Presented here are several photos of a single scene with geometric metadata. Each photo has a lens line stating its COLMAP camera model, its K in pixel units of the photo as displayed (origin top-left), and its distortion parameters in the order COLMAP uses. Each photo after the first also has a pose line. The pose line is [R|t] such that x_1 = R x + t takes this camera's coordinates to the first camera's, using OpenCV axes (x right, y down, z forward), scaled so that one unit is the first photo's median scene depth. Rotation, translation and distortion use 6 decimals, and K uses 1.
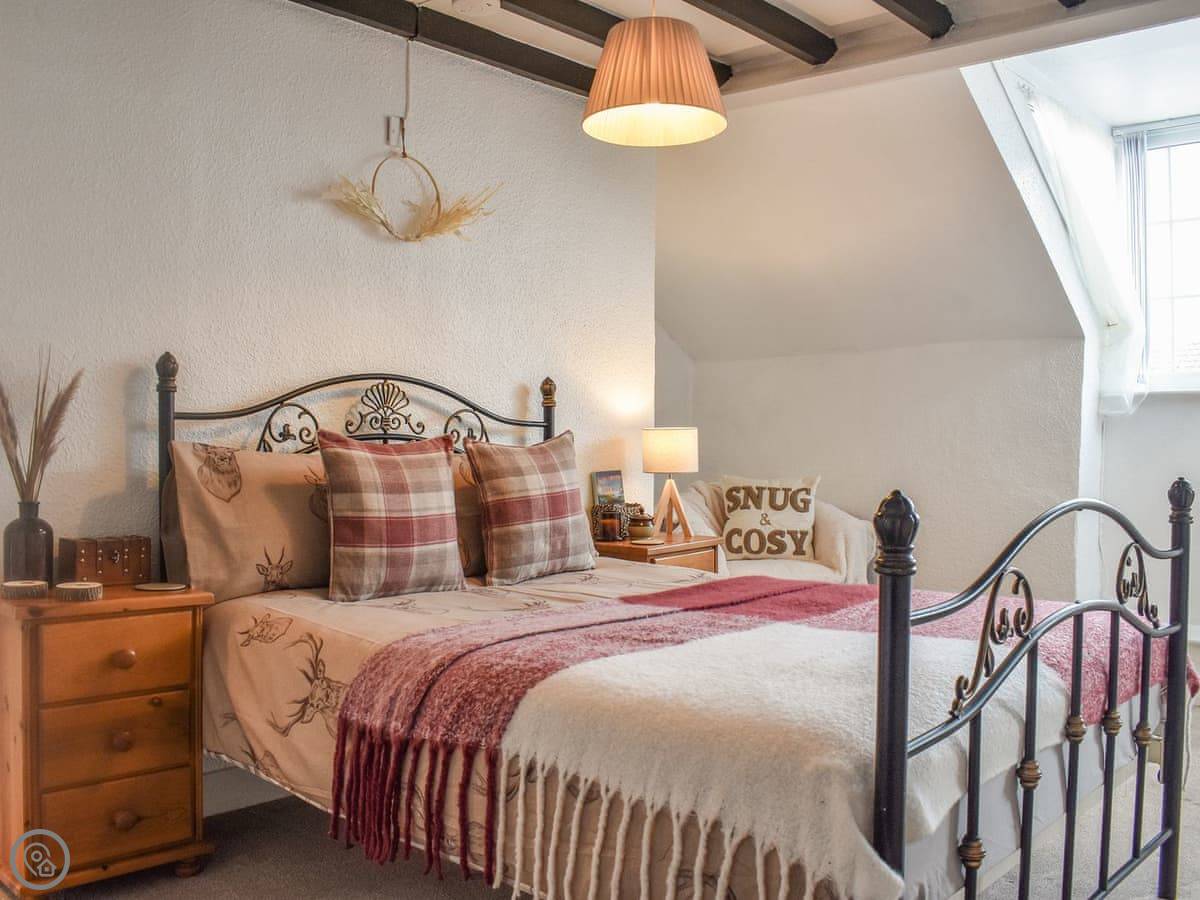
lens RADIAL K [[1047.4, 0, 600.0], [0, 1047.4, 450.0], [0, 0, 1]] dist [-0.091649, -0.004071]
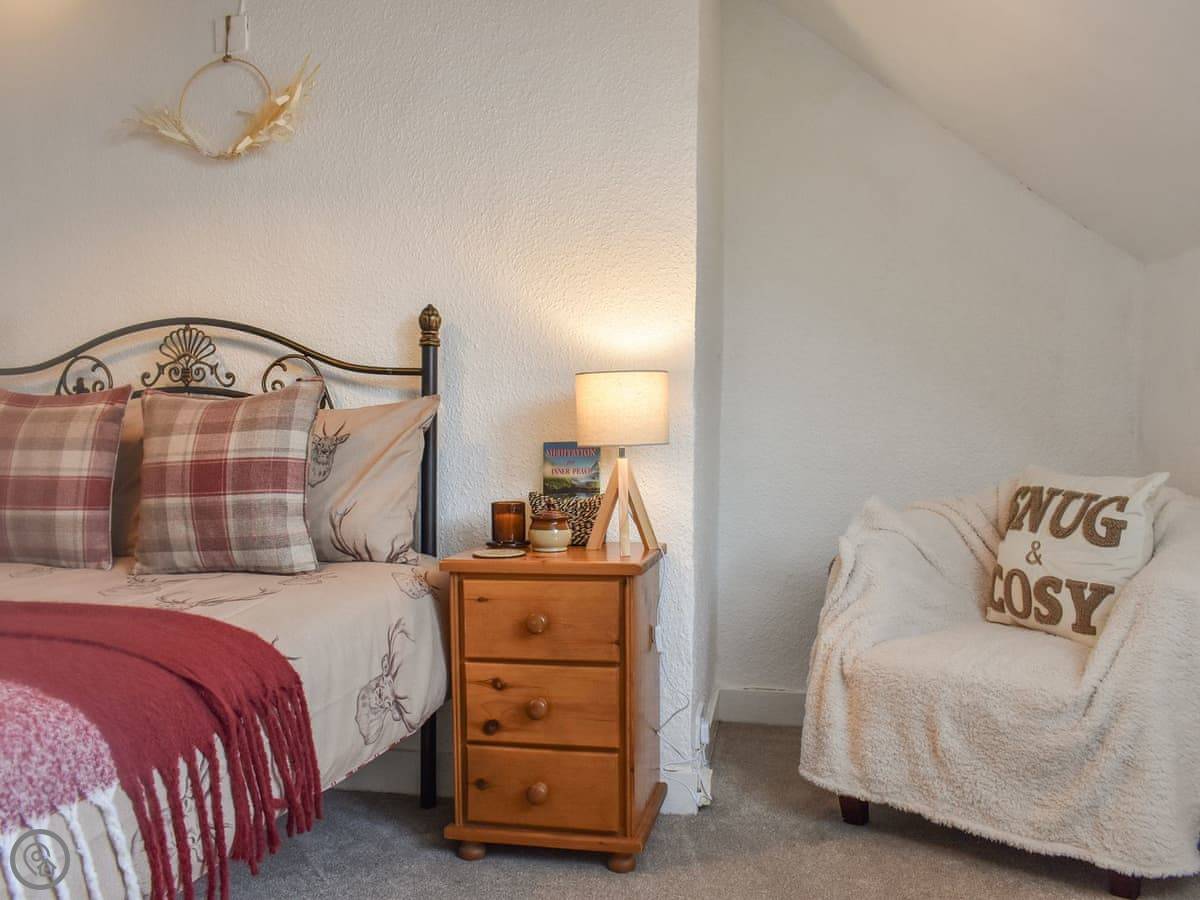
lens RADIAL K [[1047.4, 0, 600.0], [0, 1047.4, 450.0], [0, 0, 1]] dist [-0.091649, -0.004071]
pose [[0.526039, 0.028070, -0.849997, 0.707915], [-0.015017, 0.999606, 0.023718, 0.011757], [0.850328, 0.000288, 0.526253, 0.838233]]
